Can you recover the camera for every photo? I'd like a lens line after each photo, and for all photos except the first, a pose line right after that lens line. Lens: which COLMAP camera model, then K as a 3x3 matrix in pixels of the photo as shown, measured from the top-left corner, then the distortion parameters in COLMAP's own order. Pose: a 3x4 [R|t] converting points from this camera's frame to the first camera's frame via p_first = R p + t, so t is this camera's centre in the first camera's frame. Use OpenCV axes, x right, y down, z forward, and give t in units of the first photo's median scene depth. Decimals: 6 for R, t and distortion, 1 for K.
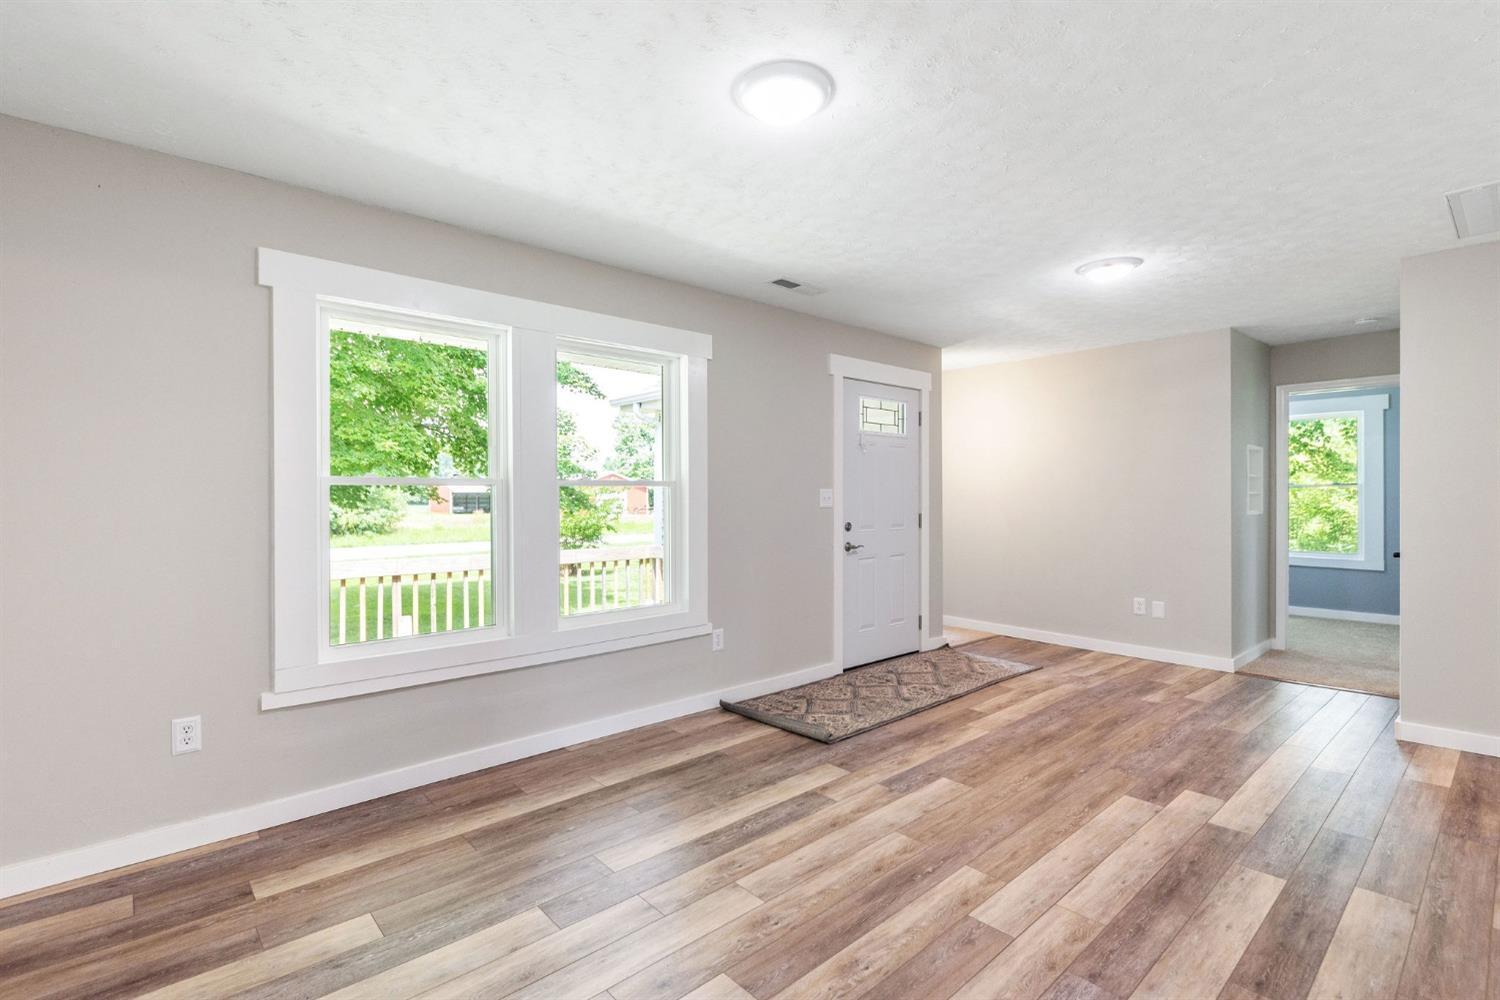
lens RADIAL K [[721.3, 0, 751.4], [0, 721.3, 494.8], [0, 0, 1]] dist [-0.002630, -0.000893]
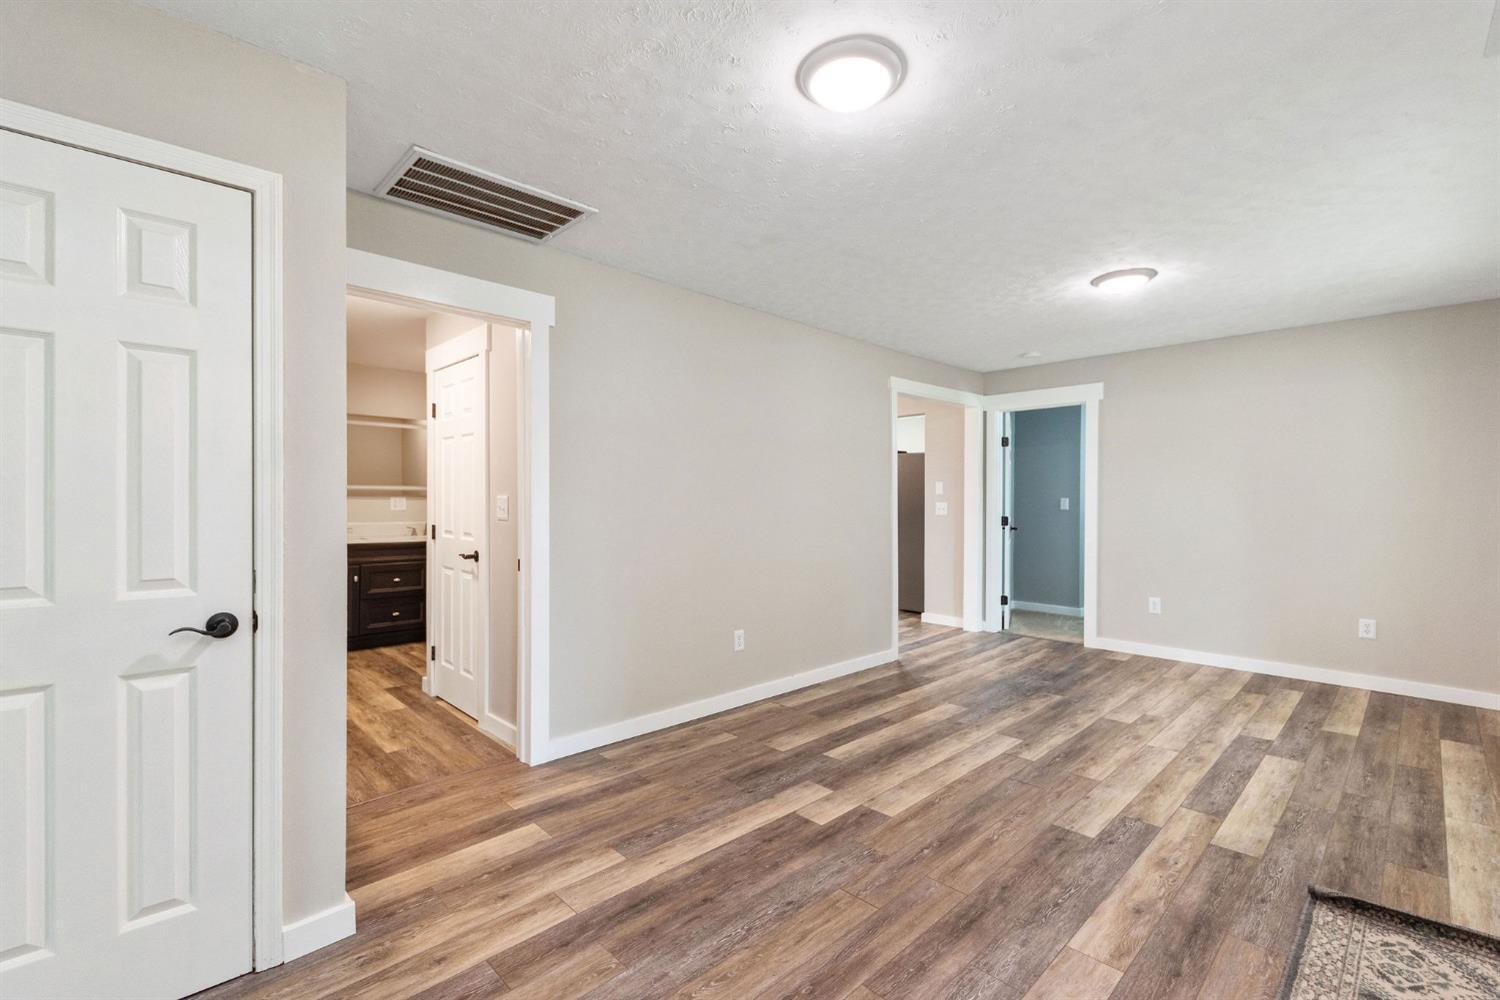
lens RADIAL K [[666.3, 0, 750.7], [0, 666.3, 500.4], [0, 0, 1]] dist [0.003281, 0.000208]
pose [[-0.999470, 0.002156, -0.032497, 0.745357], [0.002109, 0.999997, 0.001475, -0.002953], [0.032500, 0.001406, -0.999471, 1.906179]]
